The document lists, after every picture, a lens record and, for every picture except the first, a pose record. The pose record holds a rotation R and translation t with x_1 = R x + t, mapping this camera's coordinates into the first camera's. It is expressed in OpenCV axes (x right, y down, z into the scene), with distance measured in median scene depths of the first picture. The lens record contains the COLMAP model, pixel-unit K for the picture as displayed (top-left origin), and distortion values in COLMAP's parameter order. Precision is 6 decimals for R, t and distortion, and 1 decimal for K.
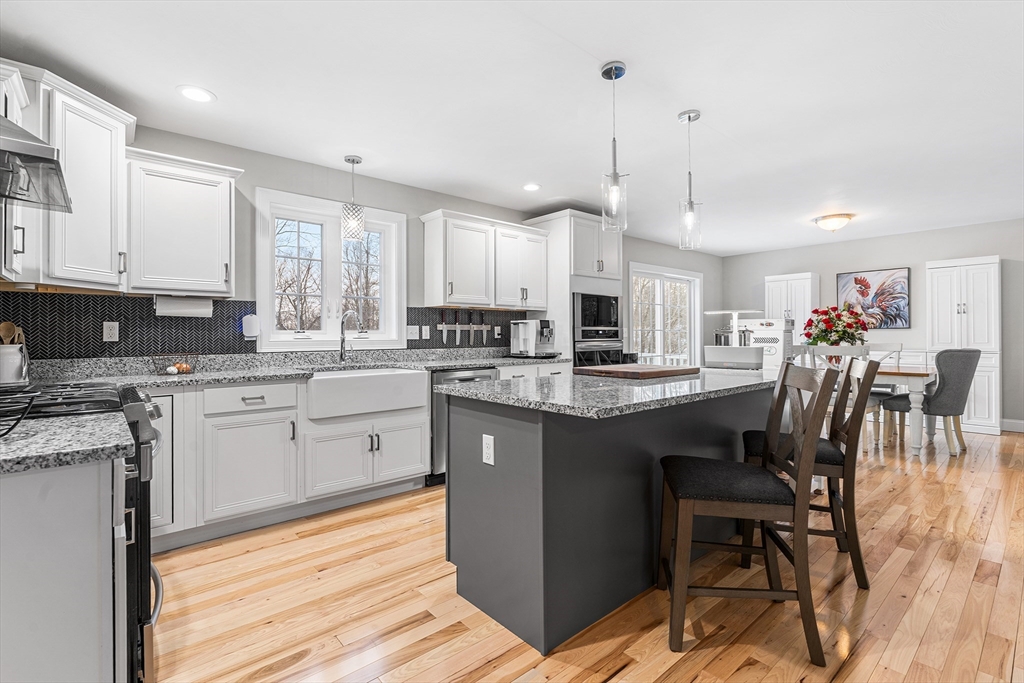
lens RADIAL K [[466.7, 0, 505.2], [0, 466.7, 334.7], [0, 0, 1]] dist [-0.003300, -0.000041]
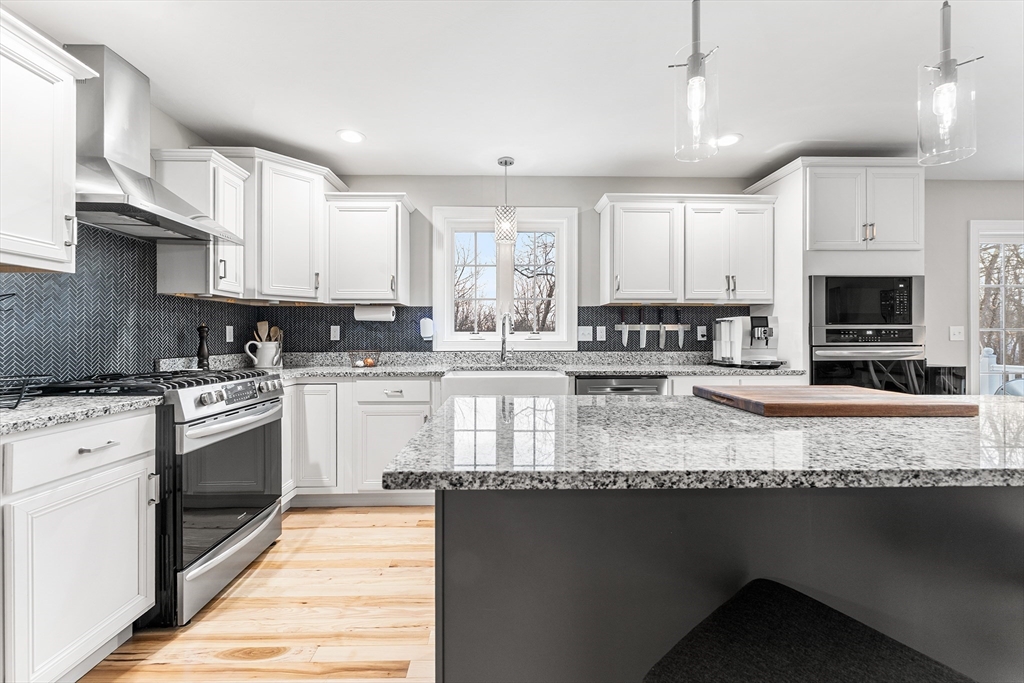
lens RADIAL K [[423.0, 0, 511.6], [0, 423.0, 338.2], [0, 0, 1]] dist [-0.001034, 0.000282]
pose [[0.776120, 0.004915, -0.630566, 0.241432], [-0.002495, 0.999986, 0.004723, 0.001046], [0.630580, -0.002092, 0.776121, 0.277807]]
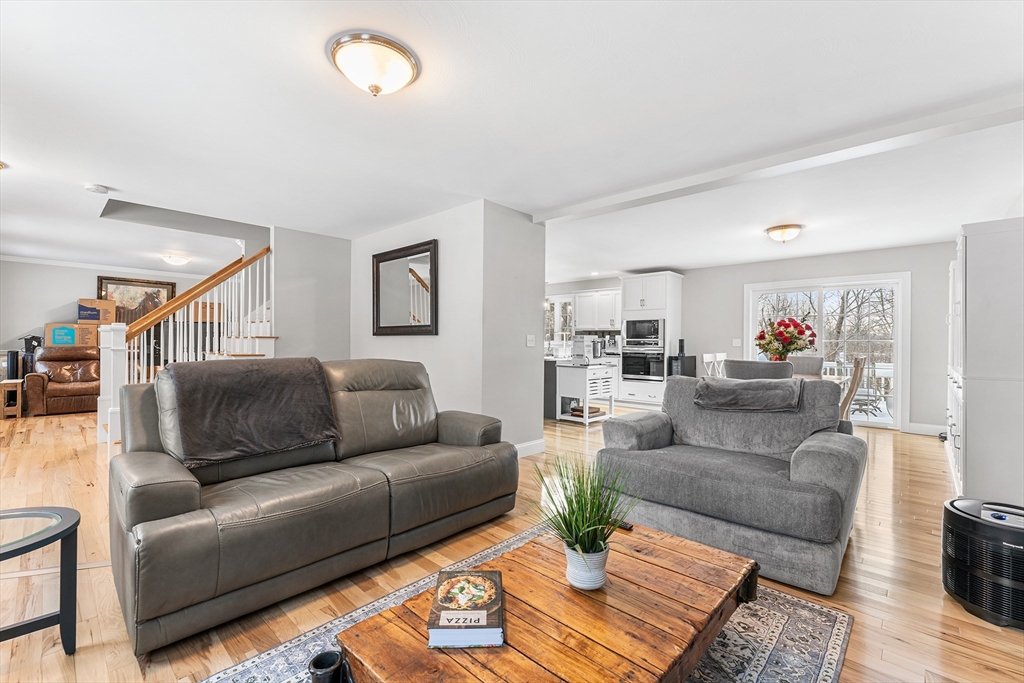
lens RADIAL K [[447.4, 0, 513.0], [0, 447.4, 342.3], [0, 0, 1]] dist [-0.000480, 0.000020]
pose [[0.120725, 0.007342, -0.992659, 2.287956], [-0.010533, 0.999926, 0.006115, -0.011492], [0.992630, 0.009717, 0.120793, 0.420981]]
